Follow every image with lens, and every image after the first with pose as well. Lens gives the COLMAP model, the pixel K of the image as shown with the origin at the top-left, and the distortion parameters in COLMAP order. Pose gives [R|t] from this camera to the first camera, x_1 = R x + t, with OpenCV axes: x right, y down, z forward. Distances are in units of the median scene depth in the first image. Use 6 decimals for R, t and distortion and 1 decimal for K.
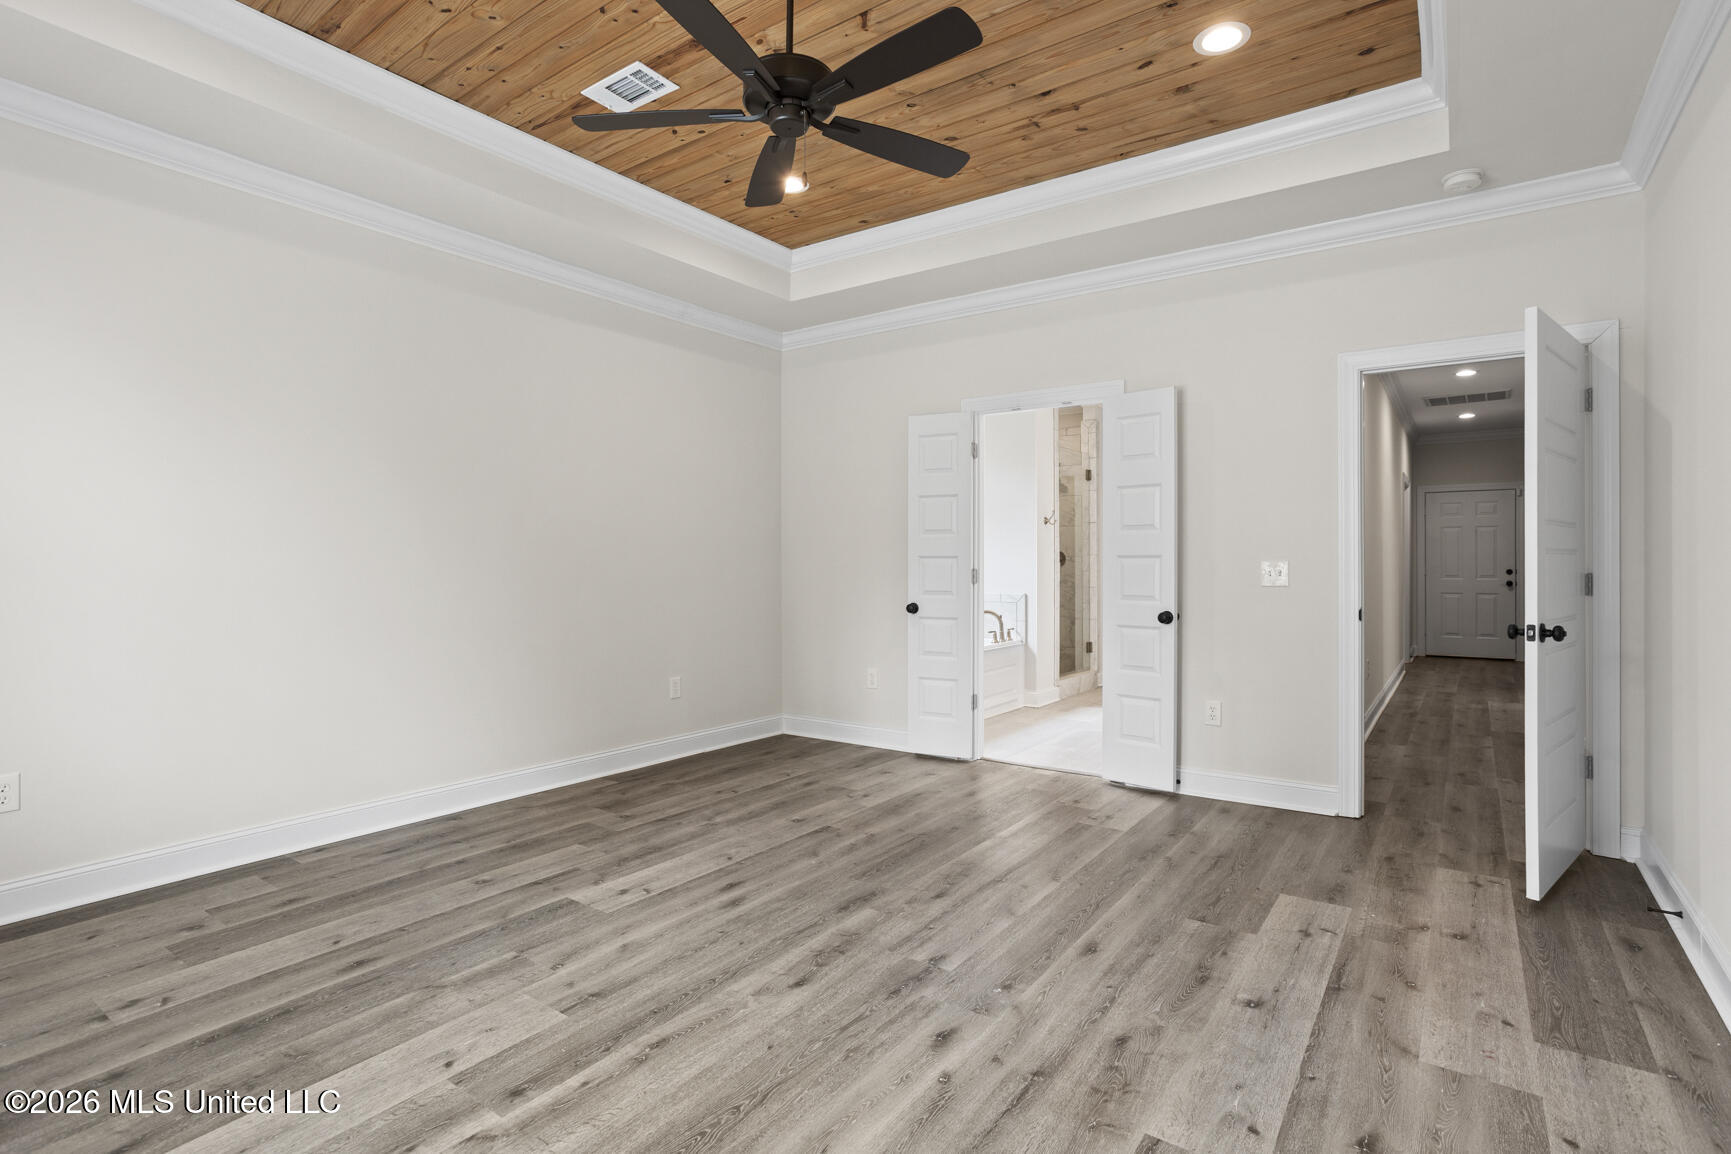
lens RADIAL K [[855.7, 0, 873.5], [0, 855.7, 561.6], [0, 0, 1]] dist [-0.001891, 0.004190]
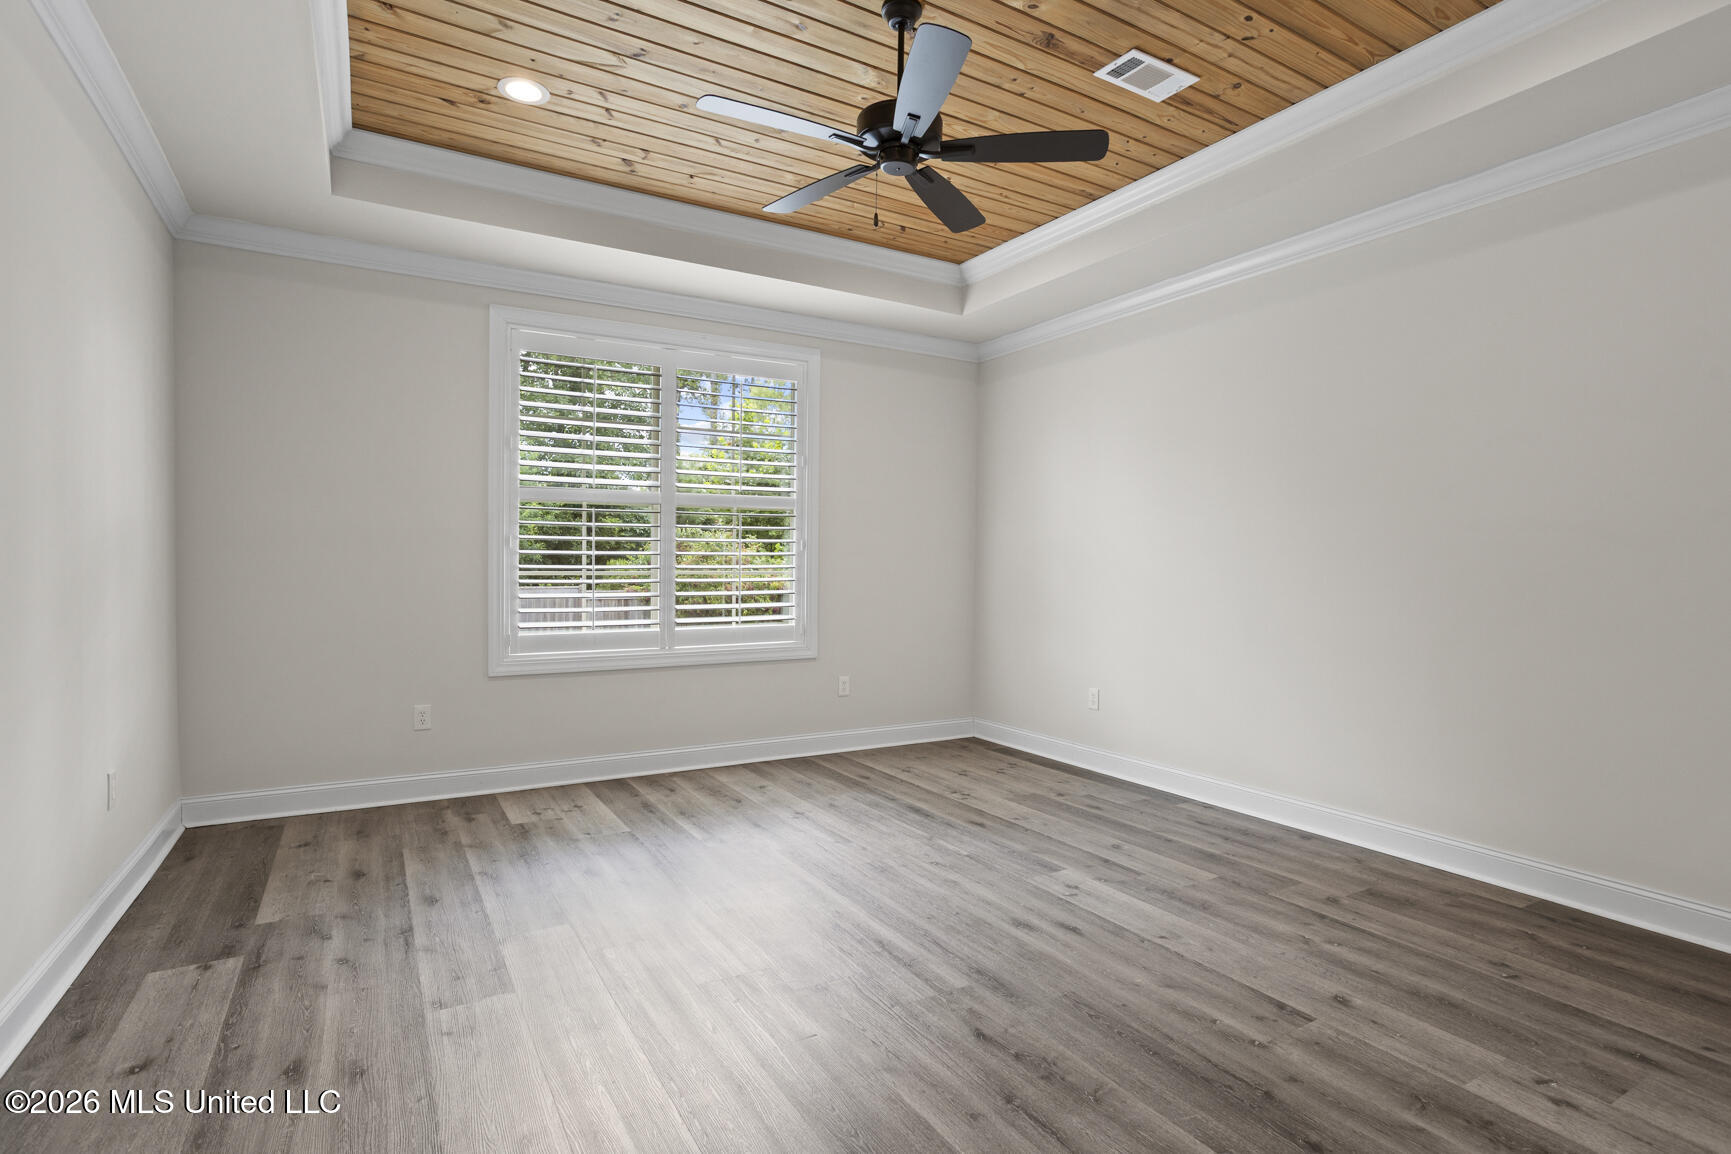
lens RADIAL K [[855.7, 0, 870.2], [0, 855.7, 574.2], [0, 0, 1]] dist [-0.001891, 0.004190]
pose [[-0.396470, 0.004823, -0.918035, 0.752878], [-0.009122, 0.999916, 0.009192, -0.005856], [0.918002, 0.012018, -0.396393, 1.156287]]
